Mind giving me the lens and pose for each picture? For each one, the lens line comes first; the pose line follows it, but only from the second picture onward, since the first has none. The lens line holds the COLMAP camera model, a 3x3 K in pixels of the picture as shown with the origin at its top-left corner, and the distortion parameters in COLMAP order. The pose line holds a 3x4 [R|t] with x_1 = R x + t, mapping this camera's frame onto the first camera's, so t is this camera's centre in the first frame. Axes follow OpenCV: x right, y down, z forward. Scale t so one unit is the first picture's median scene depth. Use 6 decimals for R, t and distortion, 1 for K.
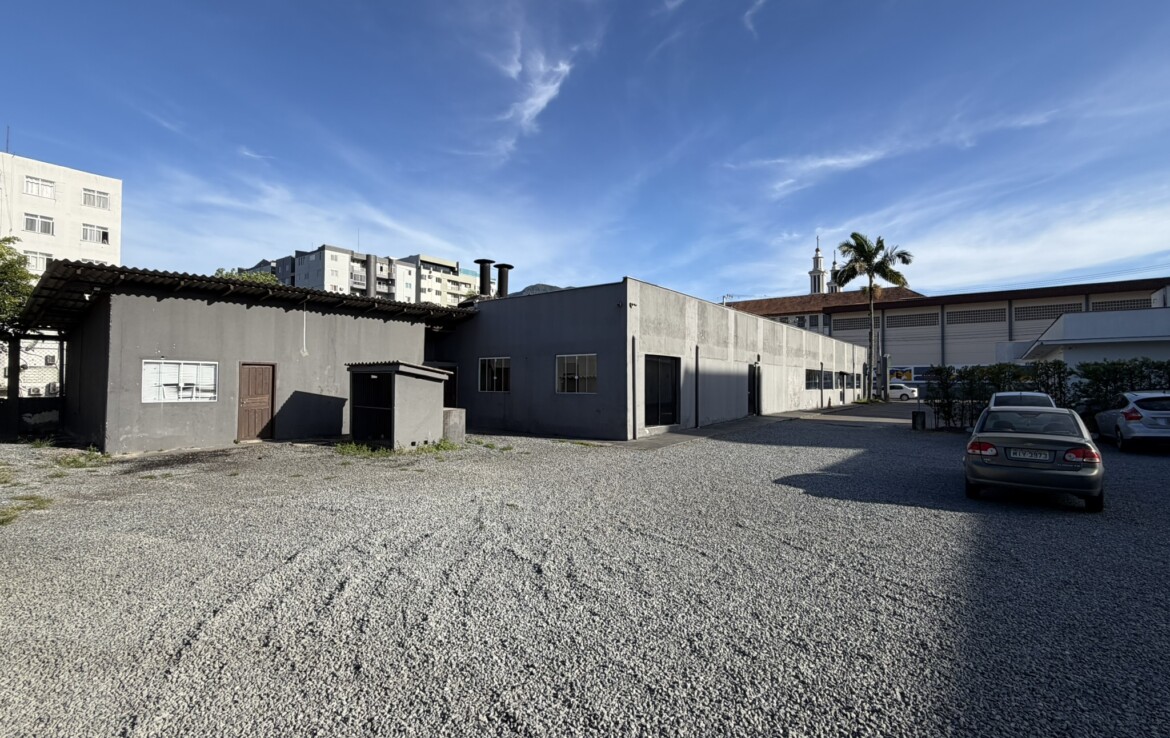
lens RADIAL K [[530.3, 0, 584.5], [0, 530.3, 371.0], [0, 0, 1]] dist [-0.001682, -0.000080]
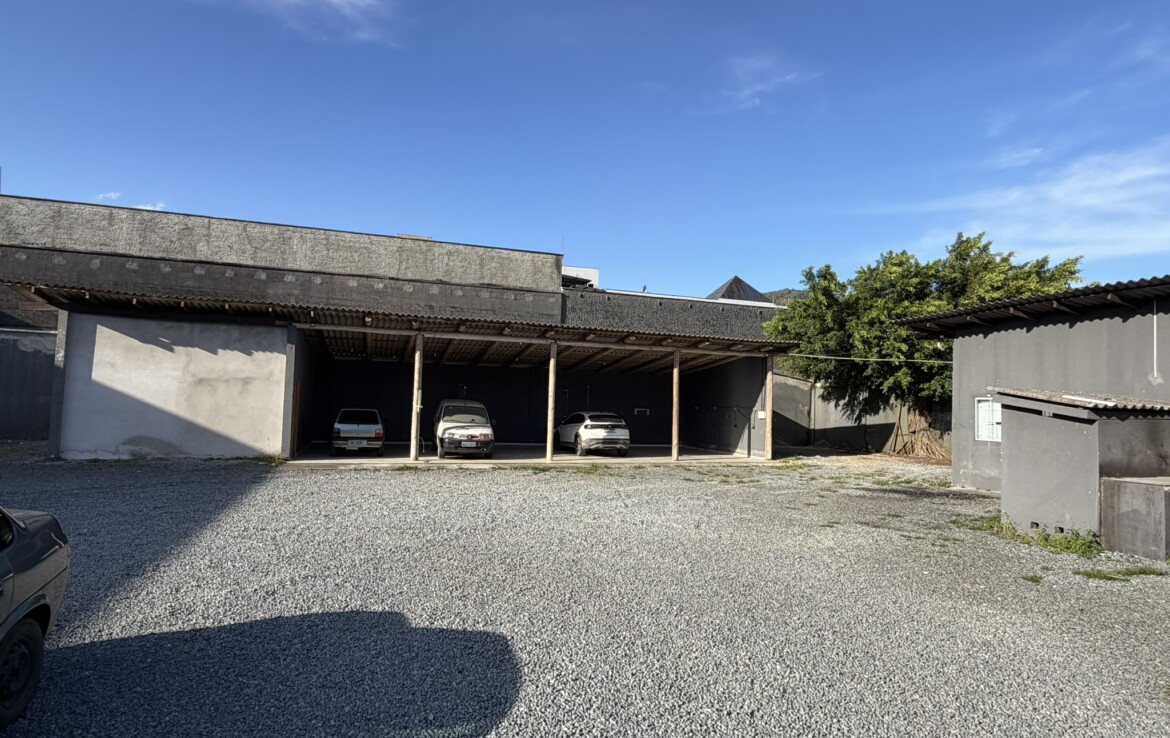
lens RADIAL K [[635.0, 0, 584.1], [0, 635.0, 367.8], [0, 0, 1]] dist [-0.001475, -0.000359]
pose [[-0.551495, -0.068184, -0.831387, 0.502082], [-0.013856, 0.997265, -0.072596, 0.017240], [0.834063, -0.028517, -0.550931, 0.869961]]
